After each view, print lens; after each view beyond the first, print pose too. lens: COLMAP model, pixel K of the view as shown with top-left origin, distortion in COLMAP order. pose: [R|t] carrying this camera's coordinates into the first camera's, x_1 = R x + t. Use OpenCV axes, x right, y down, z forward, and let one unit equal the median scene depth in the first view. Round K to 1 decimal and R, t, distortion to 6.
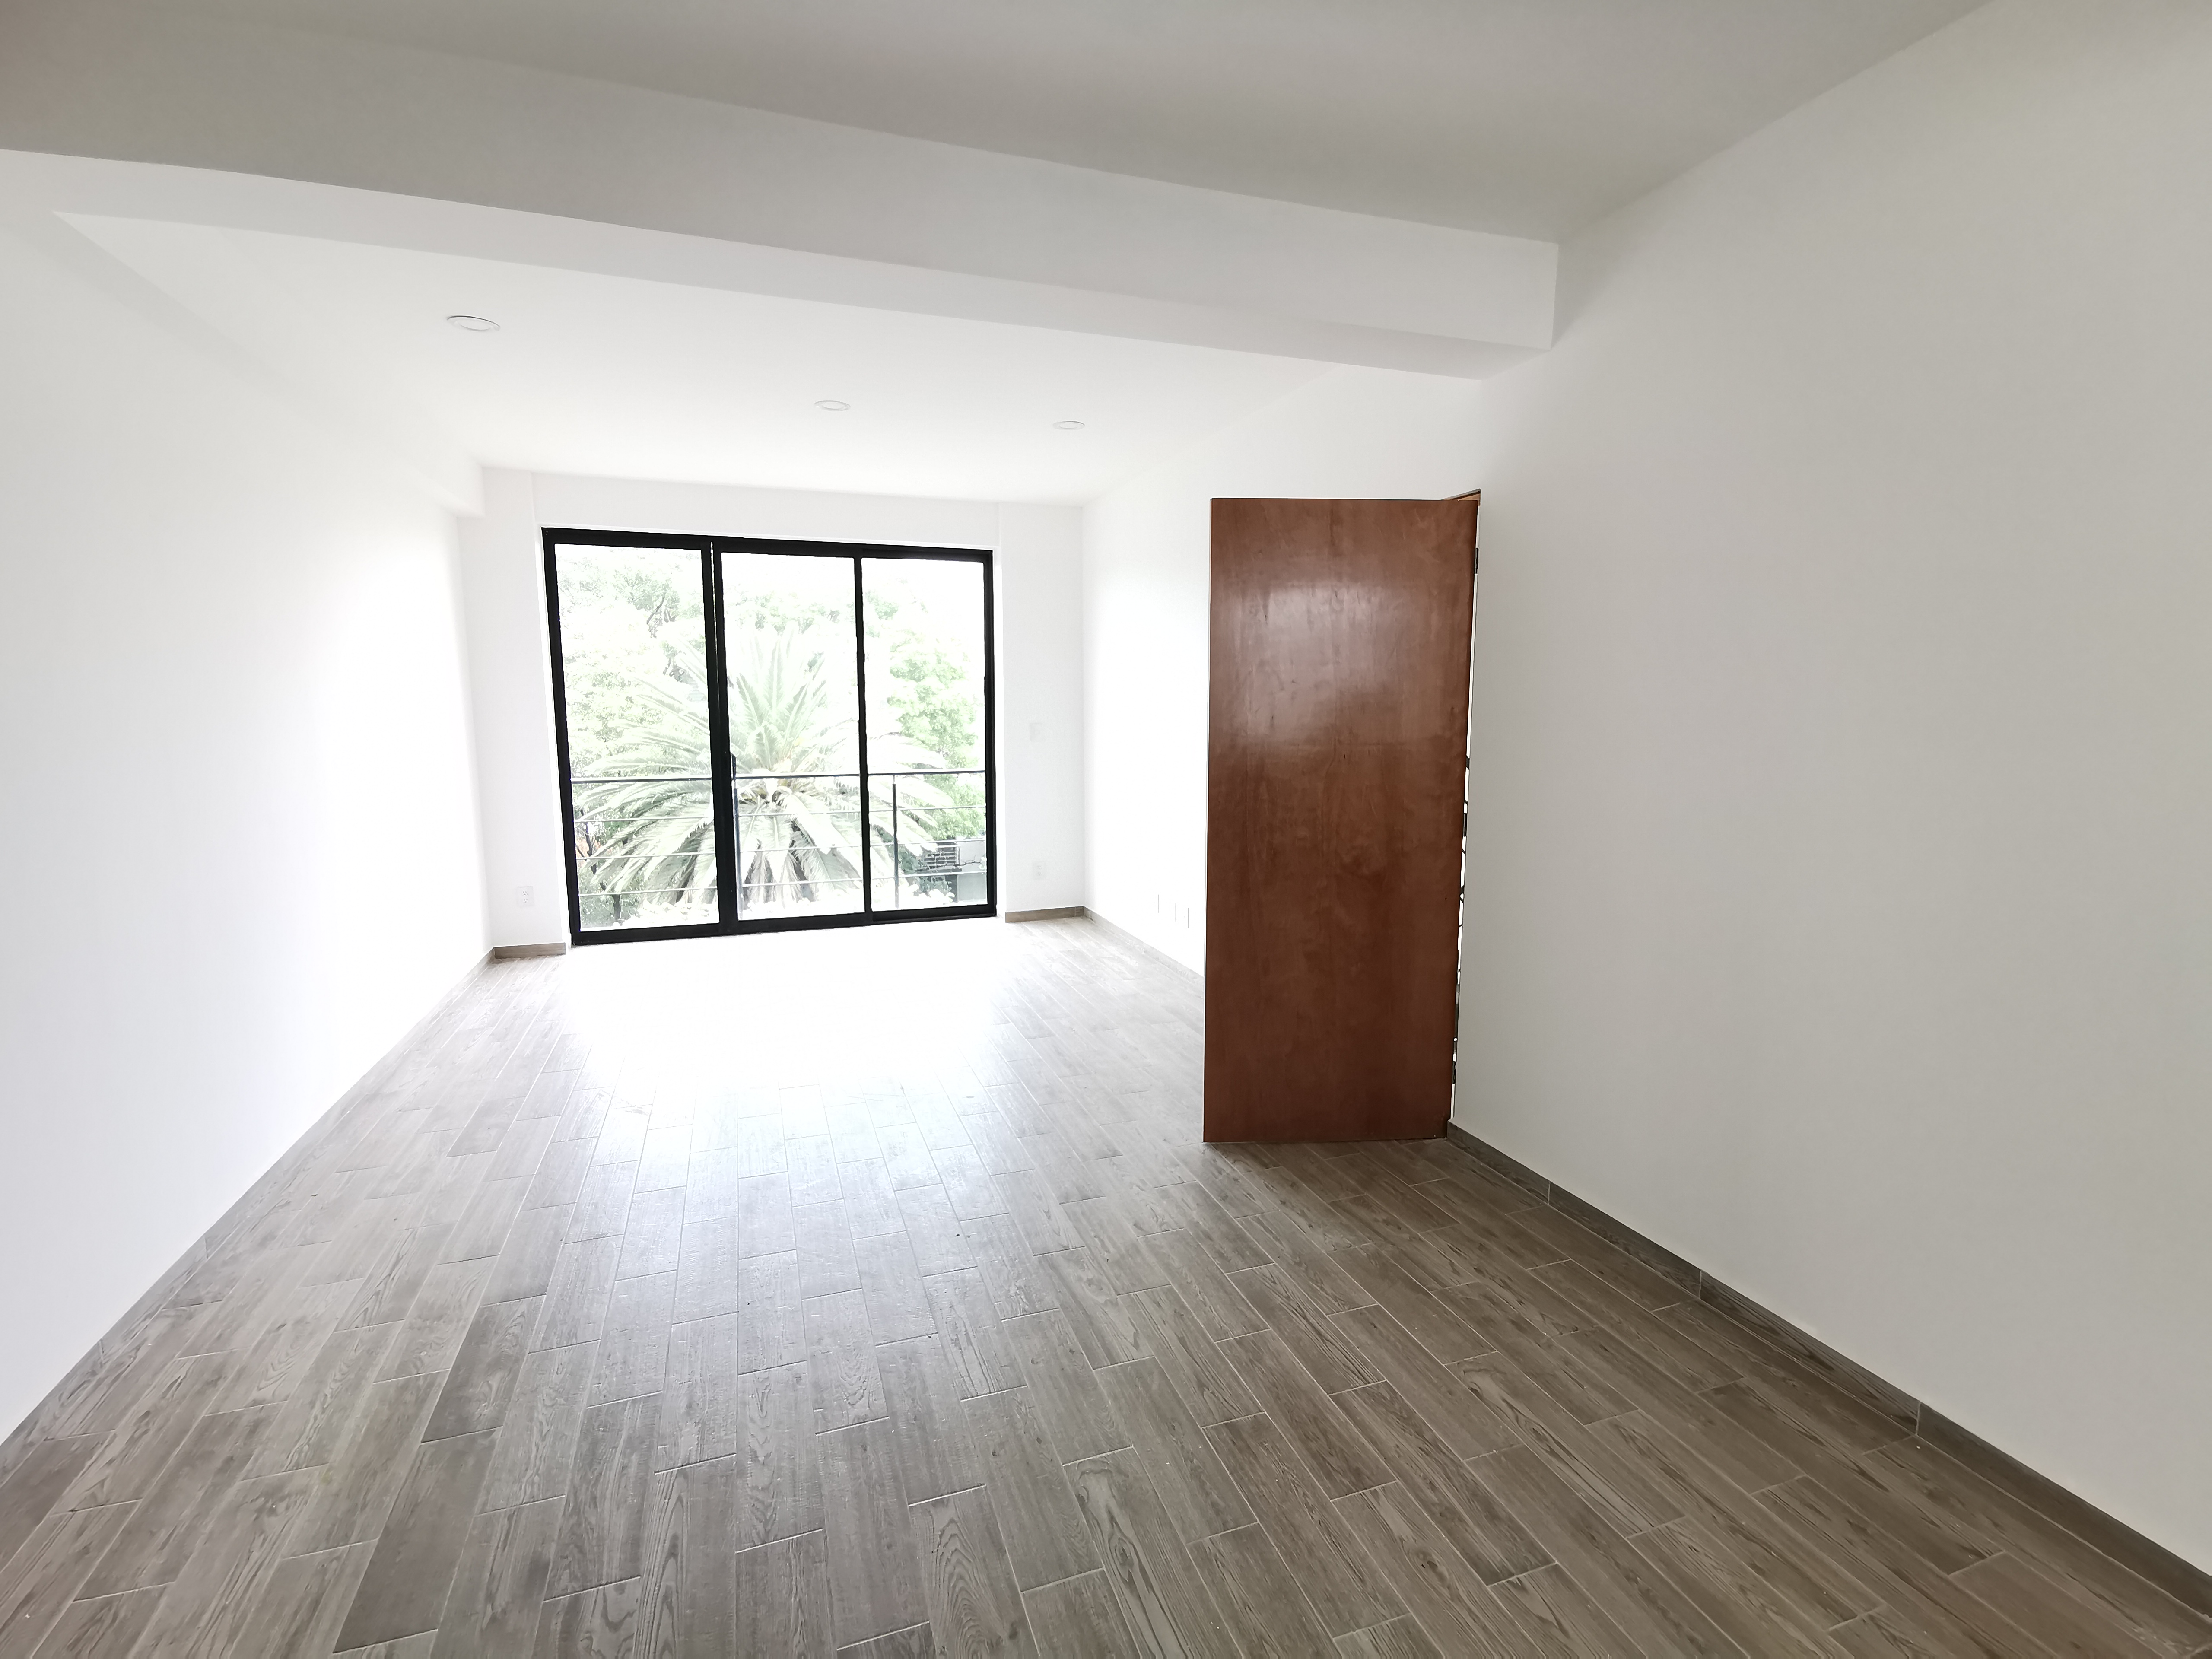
lens RADIAL K [[1030.2, 0, 1095.8], [0, 1030.2, 832.1], [0, 0, 1]] dist [0.008641, -0.000076]
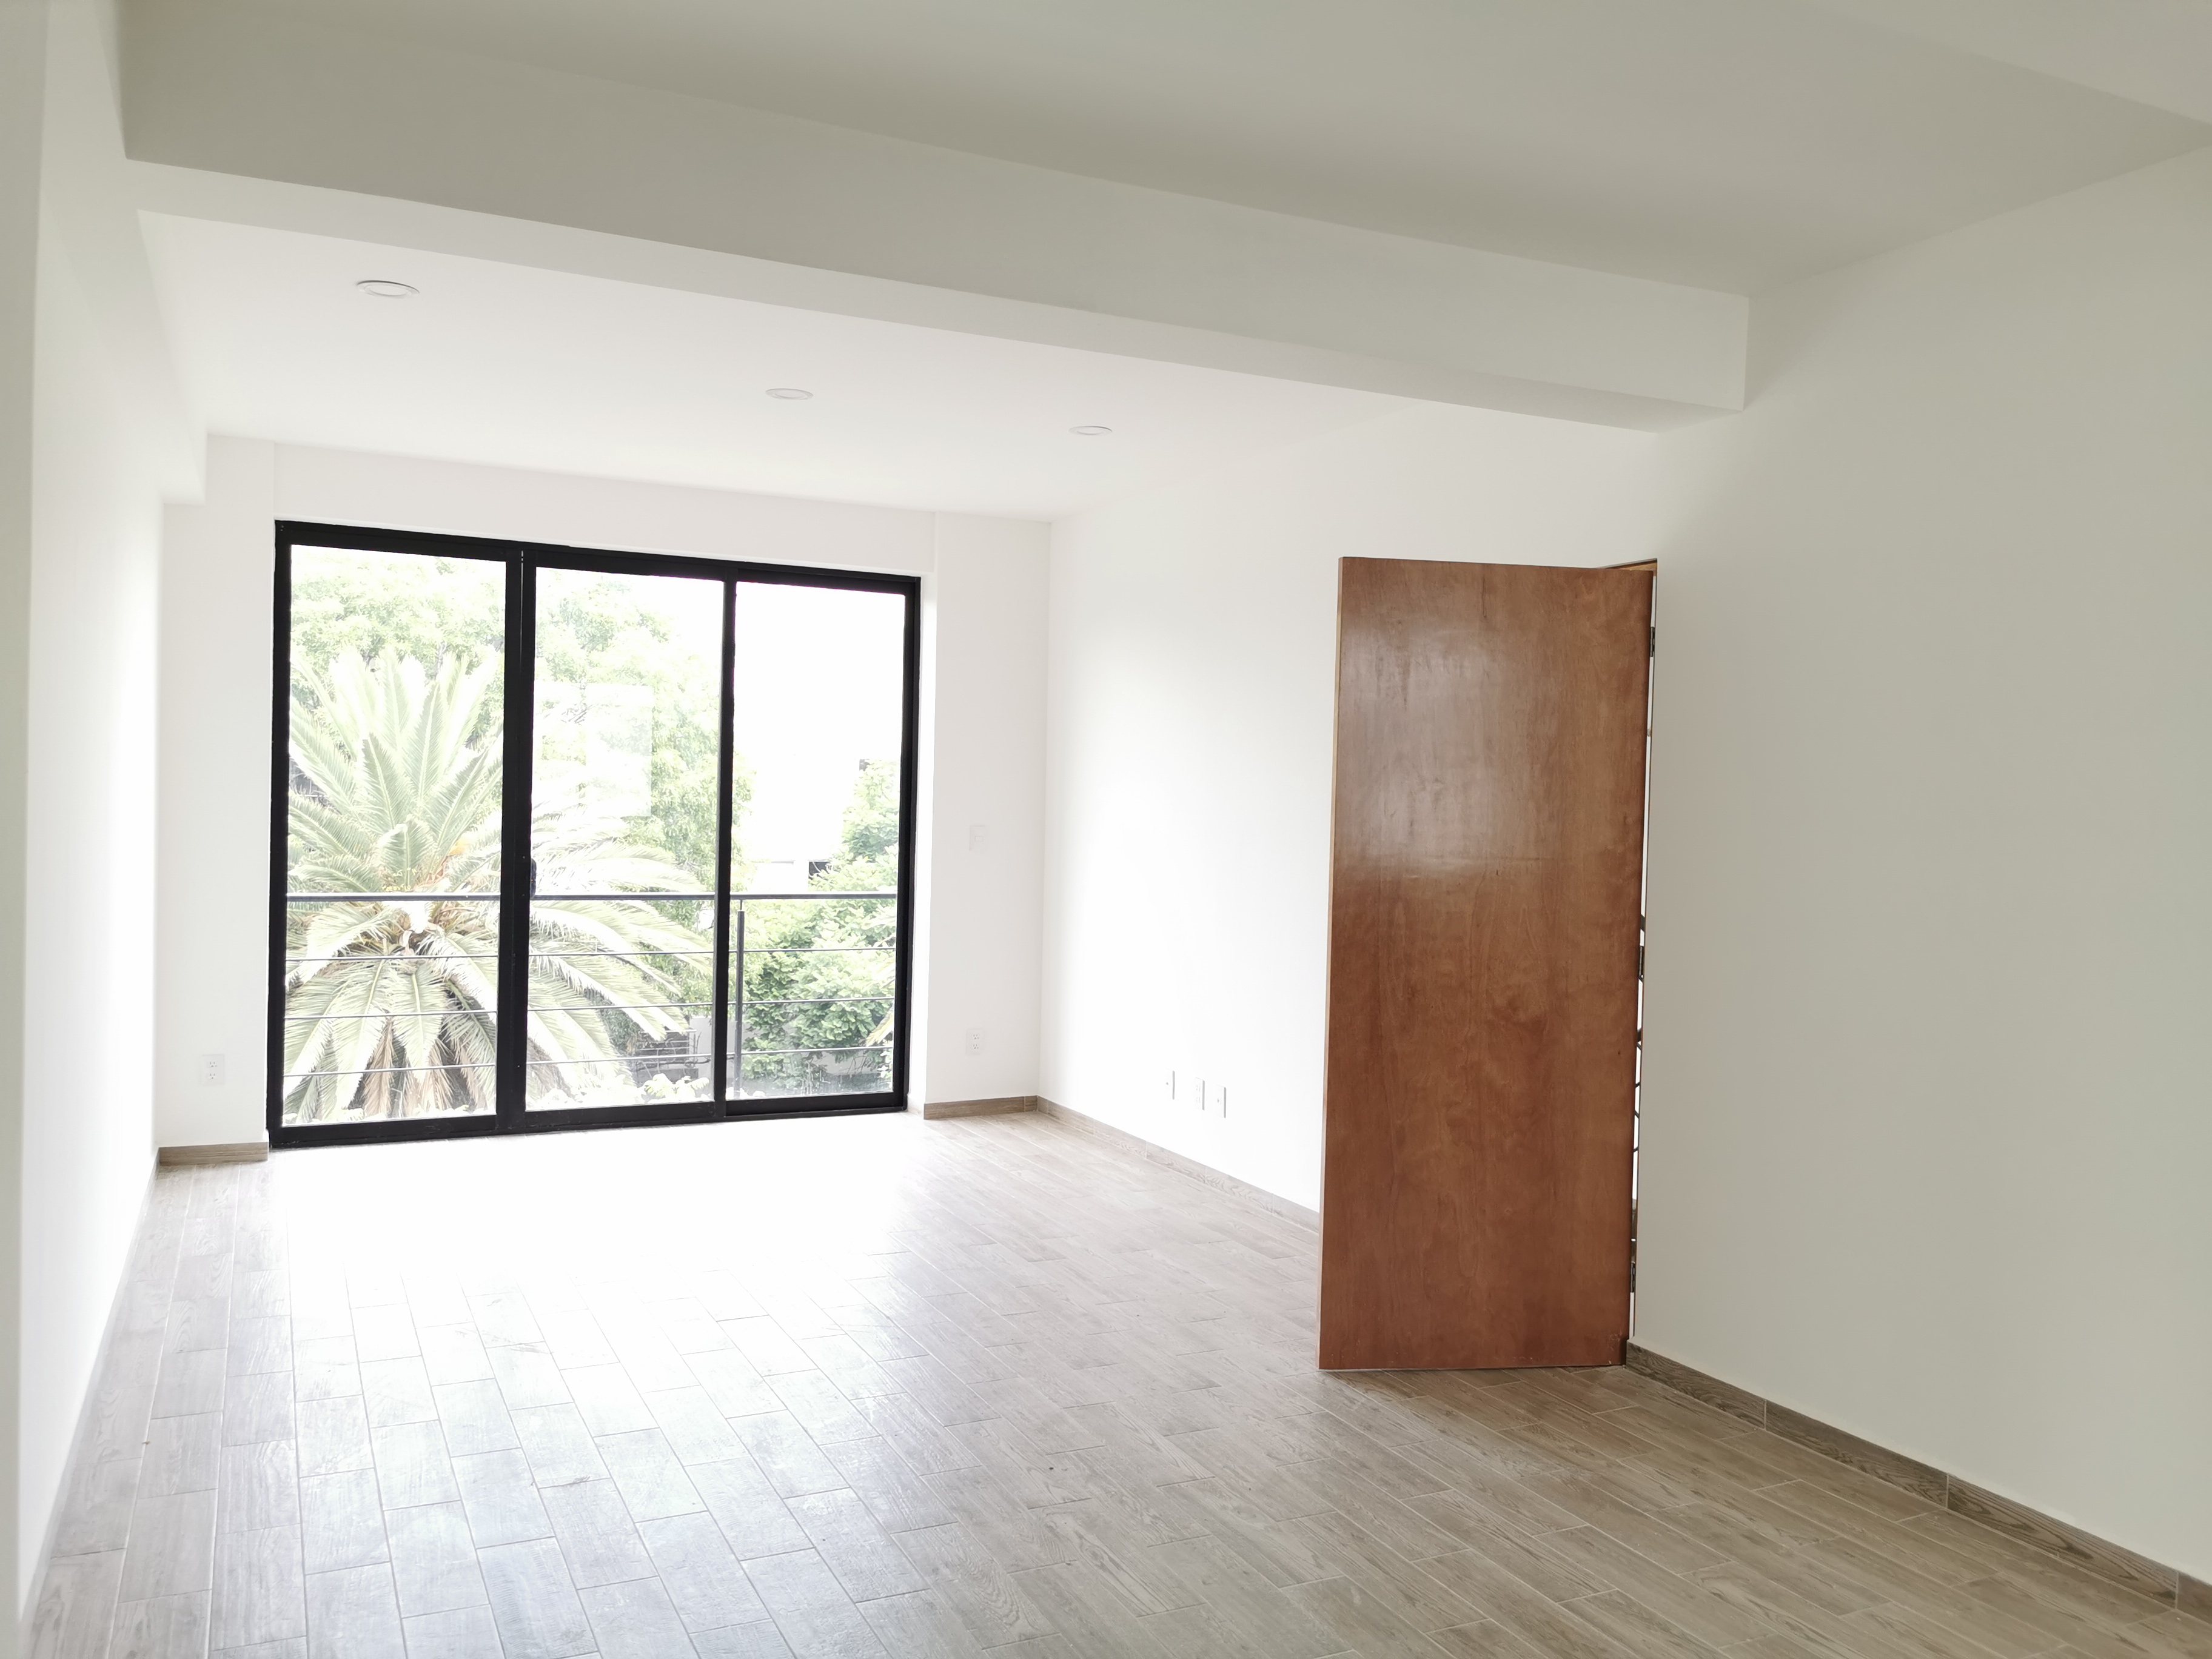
lens RADIAL K [[1727.9, 0, 1098.7], [0, 1727.9, 833.9], [0, 0, 1]] dist [0.049474, -0.007815]
pose [[0.993143, 0.024483, 0.114311, -0.222821], [-0.012292, 0.994273, -0.106159, 0.043766], [-0.116256, 0.104026, 0.987757, -0.306221]]
